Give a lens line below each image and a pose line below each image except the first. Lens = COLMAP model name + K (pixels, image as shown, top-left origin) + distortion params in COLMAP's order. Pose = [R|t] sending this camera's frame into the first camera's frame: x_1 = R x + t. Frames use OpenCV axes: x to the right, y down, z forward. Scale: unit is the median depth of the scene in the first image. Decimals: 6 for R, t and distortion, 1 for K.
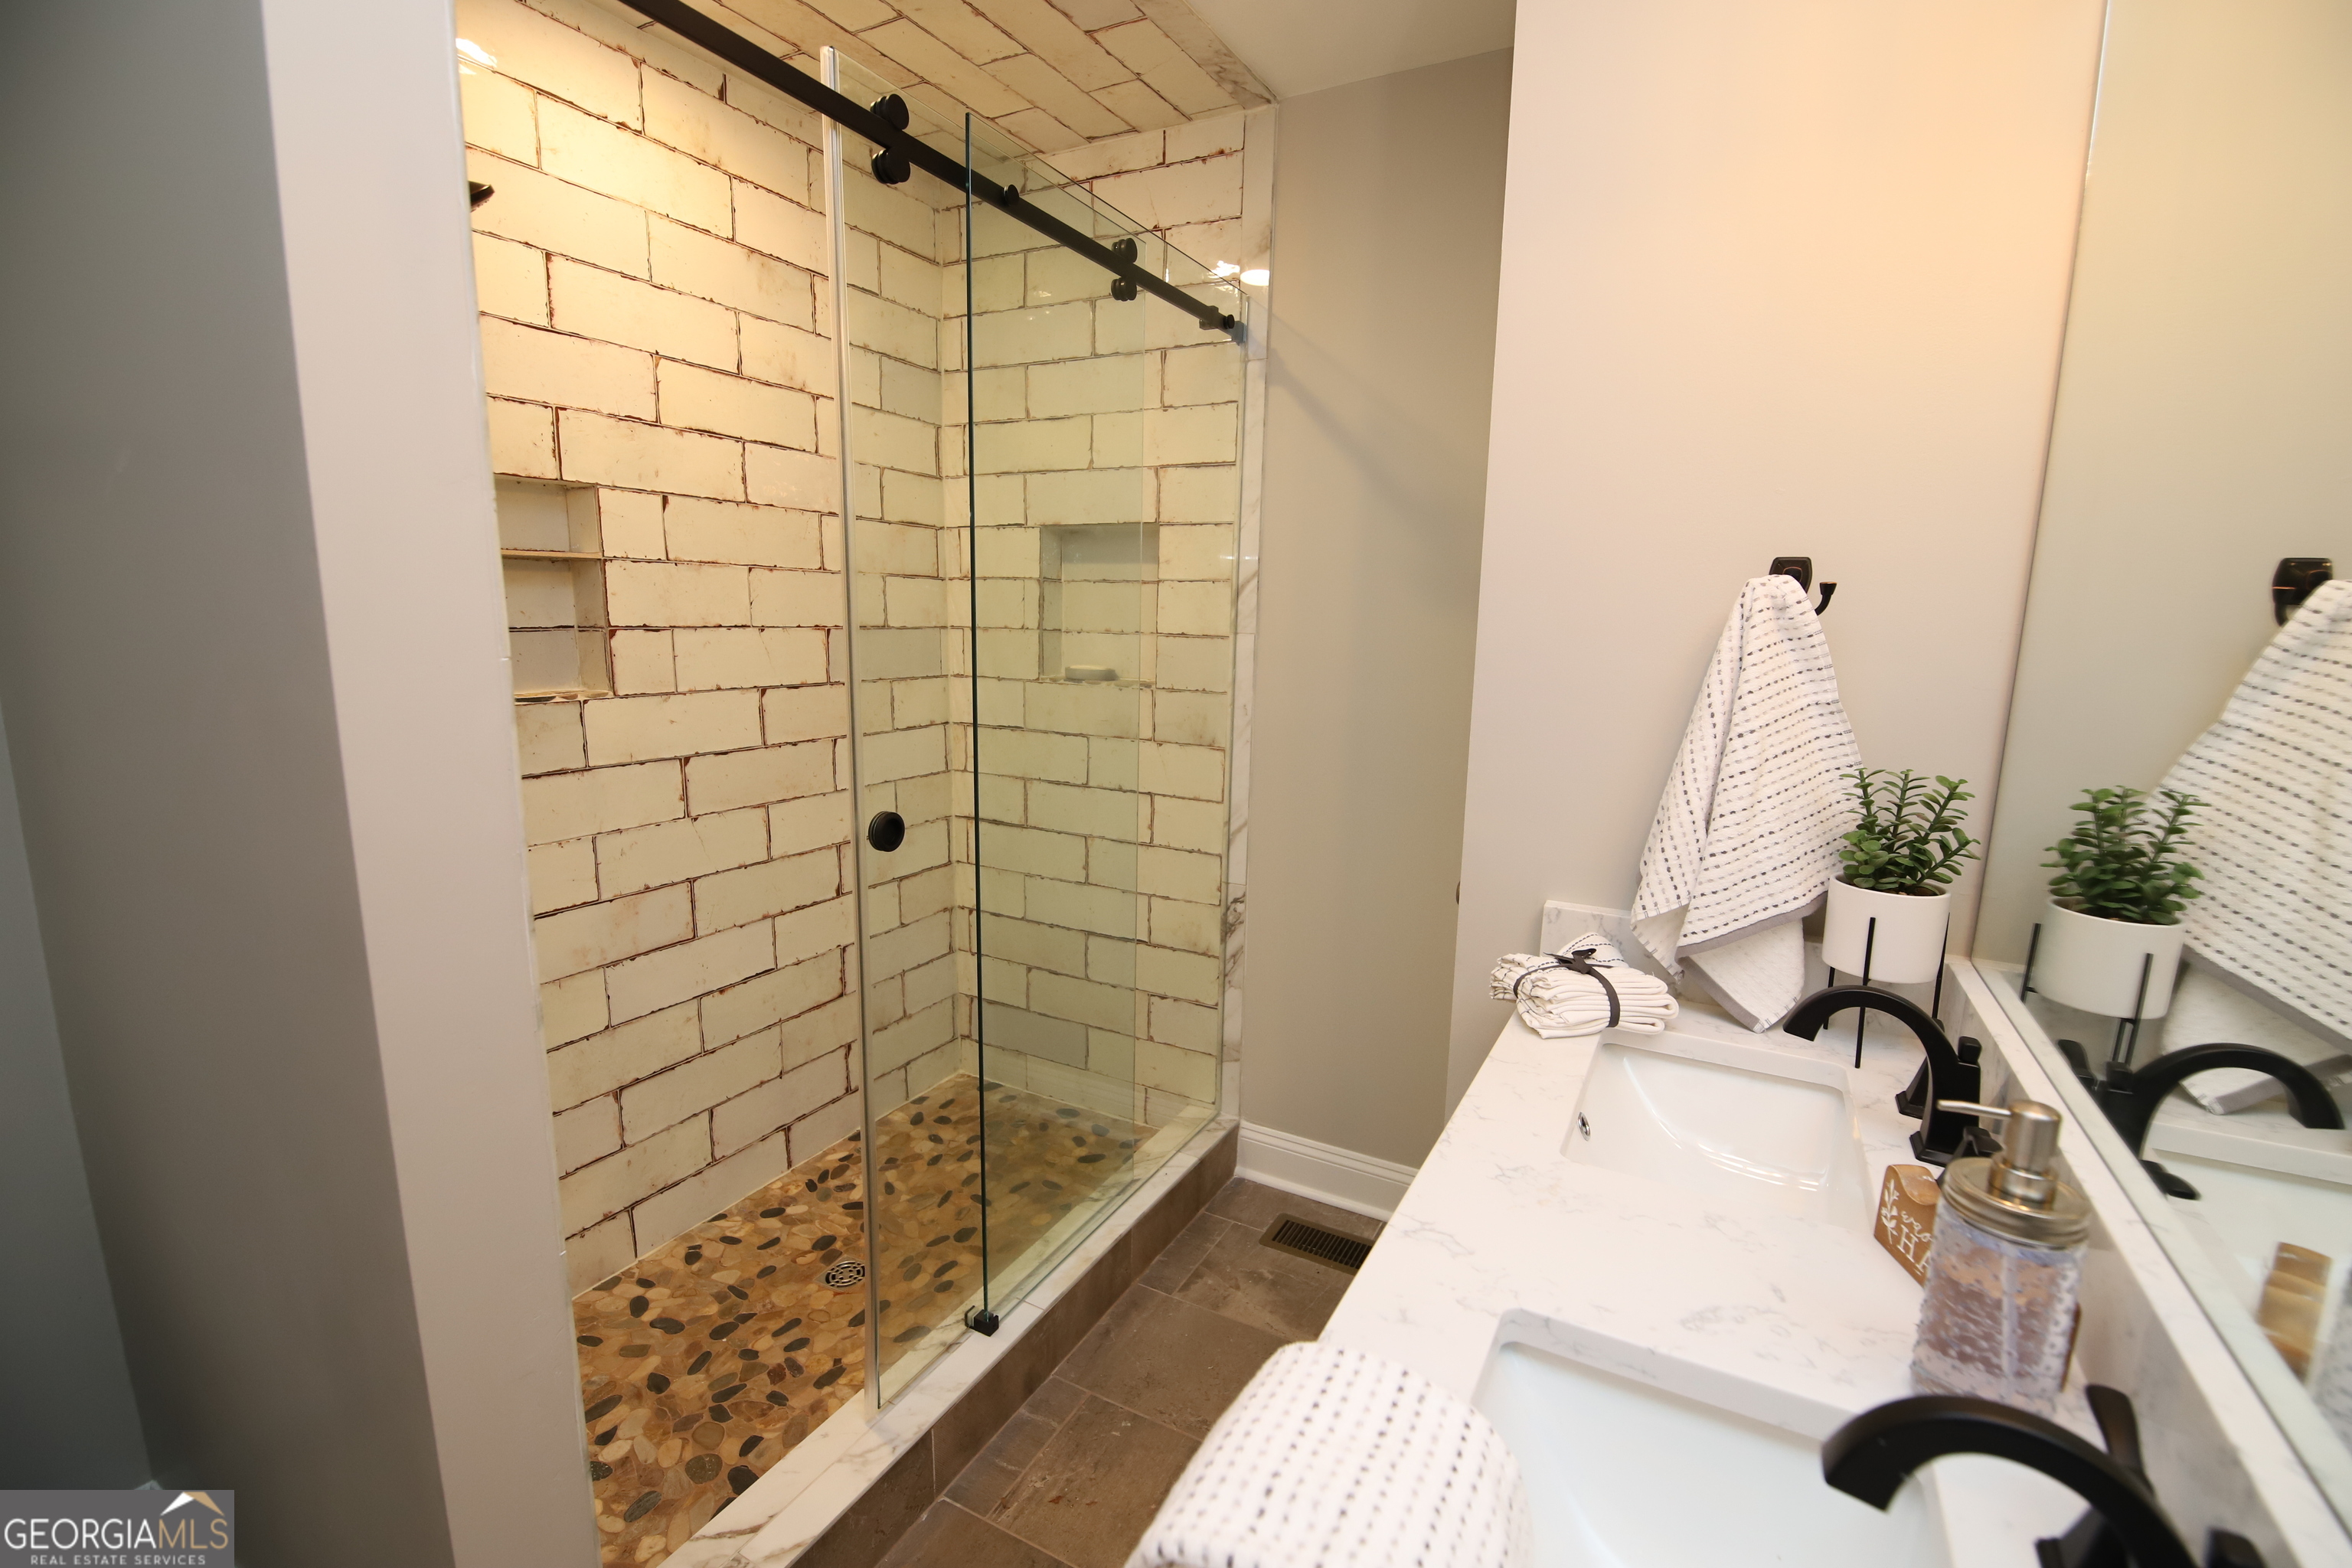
lens RADIAL K [[1024.0, 0, 1181.6], [0, 1024.0, 793.2], [0, 0, 1]] dist [-0.000370, -0.010057]
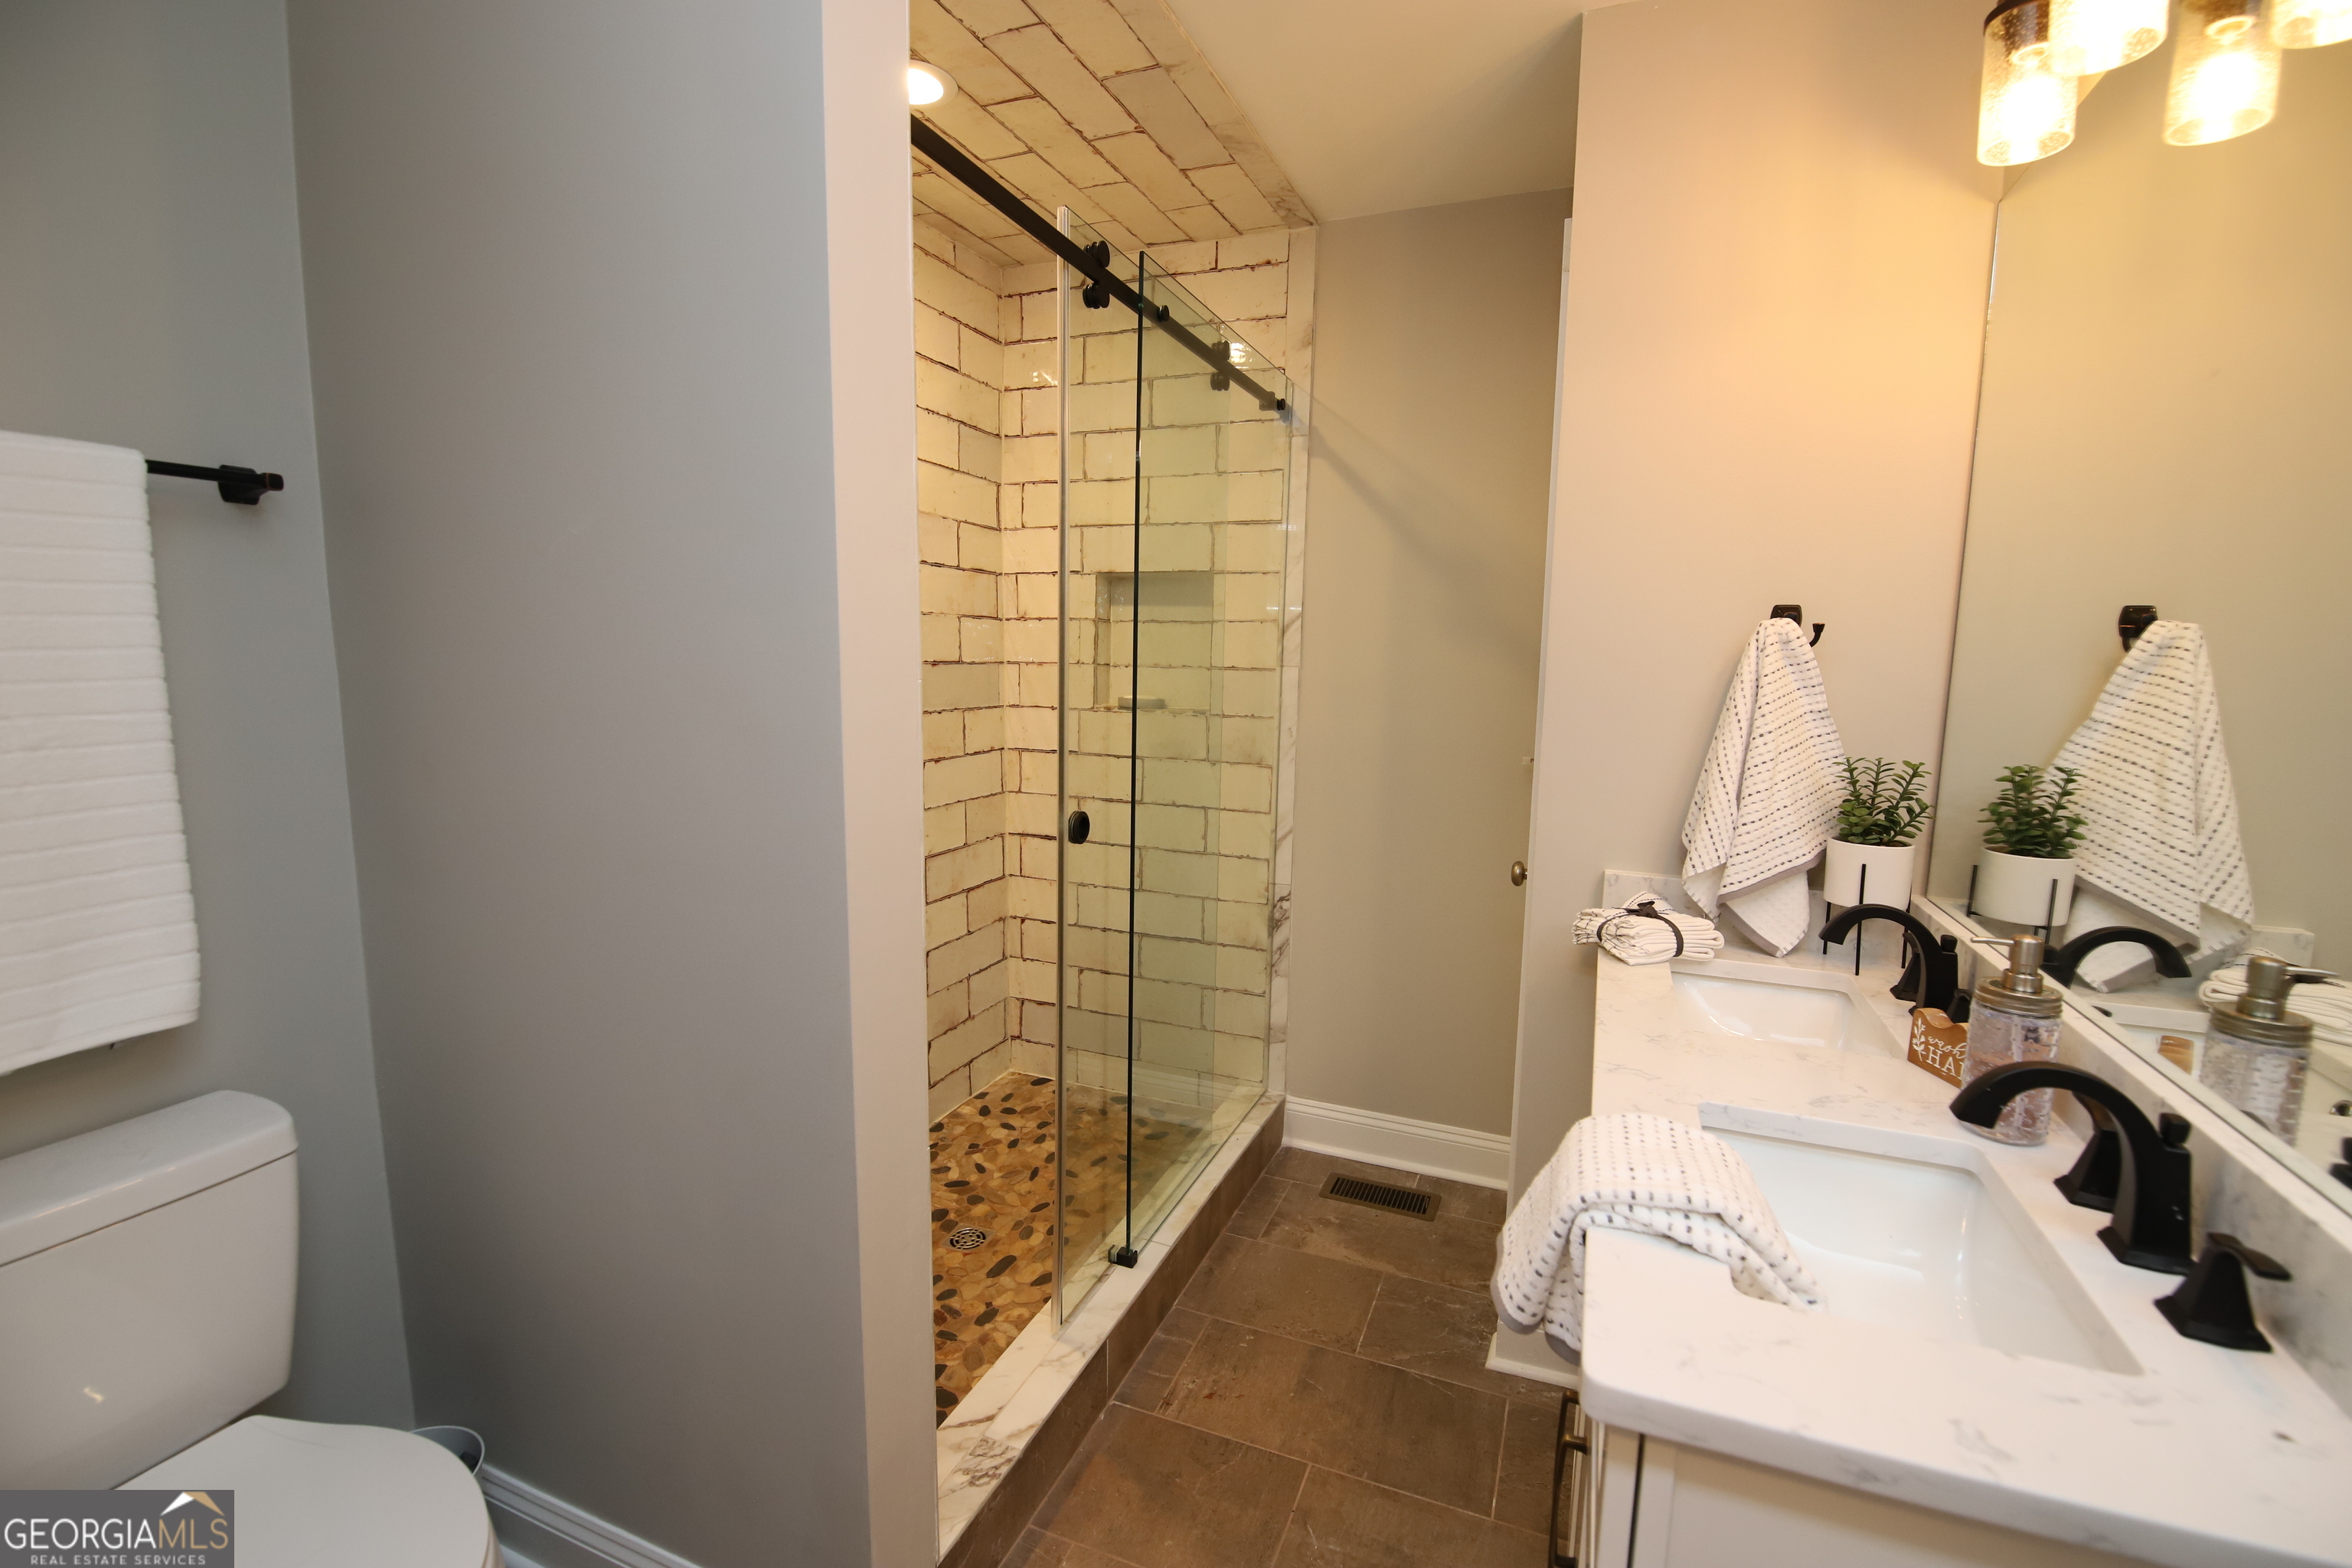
lens RADIAL K [[1023.6, 0, 1179.8], [0, 1023.6, 788.5], [0, 0, 1]] dist [0.000332, -0.009999]
pose [[0.994937, -0.016366, 0.099164, -0.272236], [0.020433, 0.998985, -0.040137, 0.040251], [-0.098406, 0.041960, 0.994261, -0.205856]]
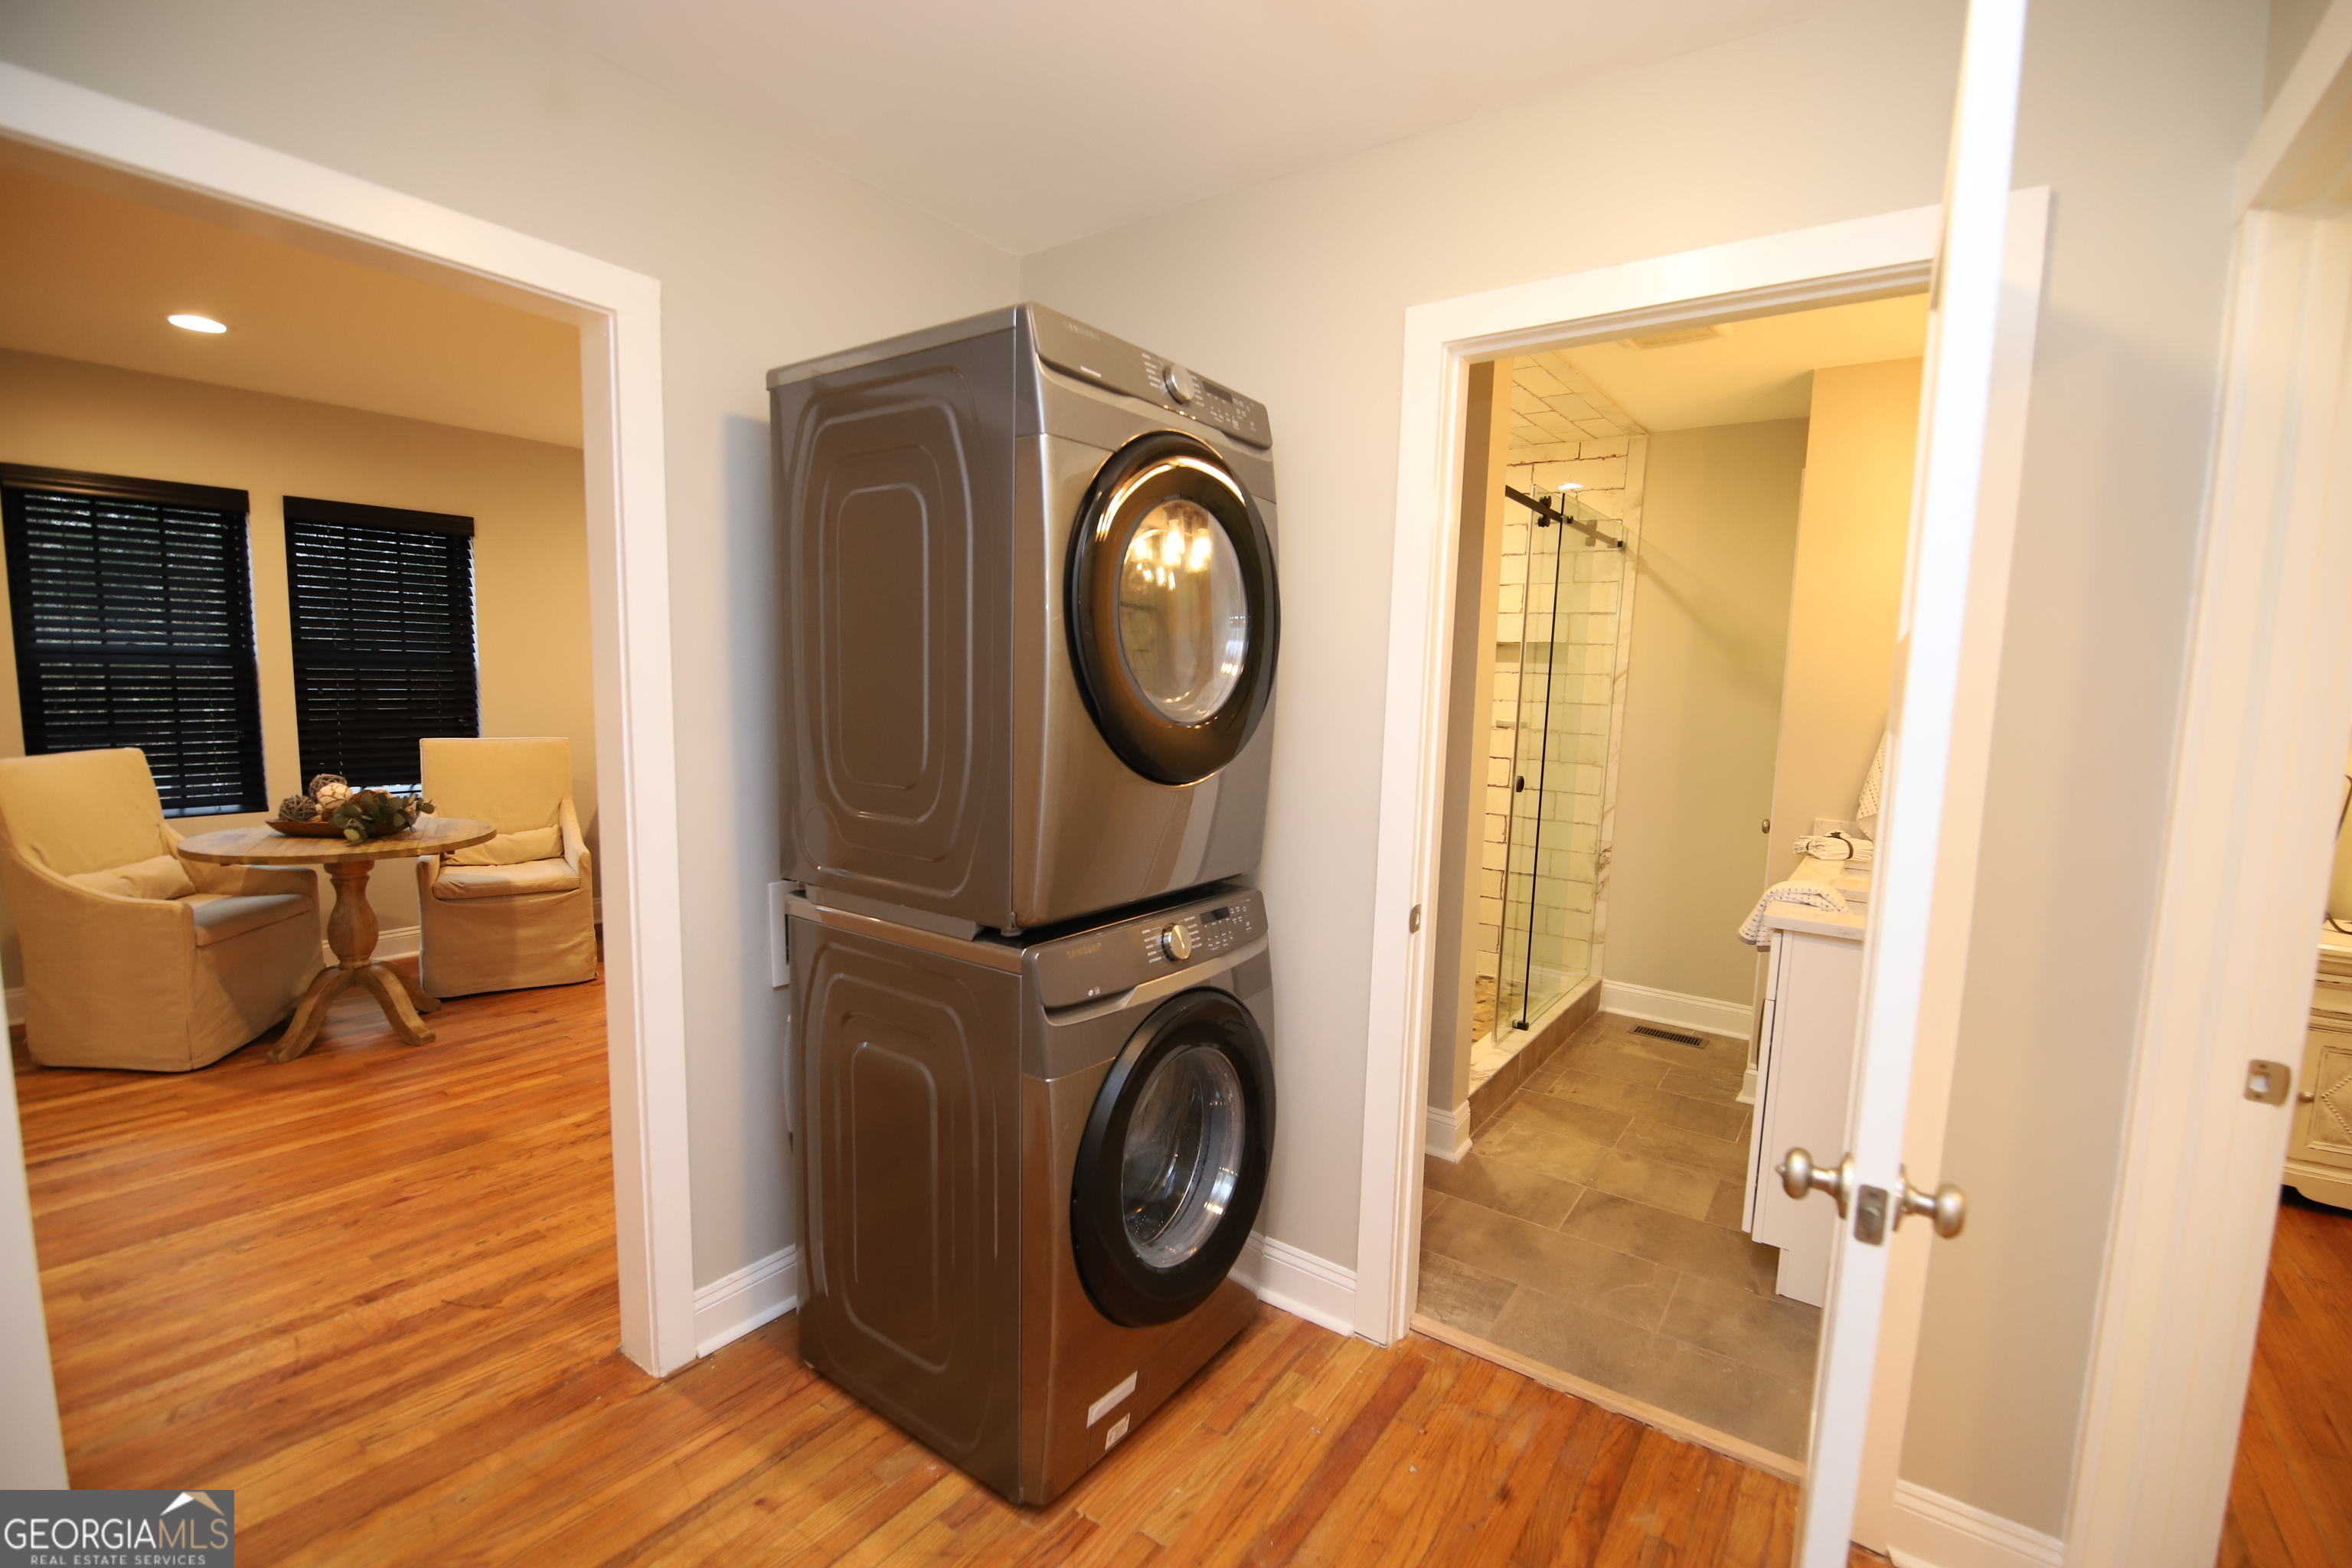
lens RADIAL K [[1017.6, 0, 1192.1], [0, 1017.6, 787.0], [0, 0, 1]] dist [0.001490, -0.011279]
pose [[0.992032, 0.025228, -0.123434, -0.711761], [-0.033467, 0.997315, -0.065140, 0.213669], [0.121459, 0.068751, 0.990213, -1.366608]]
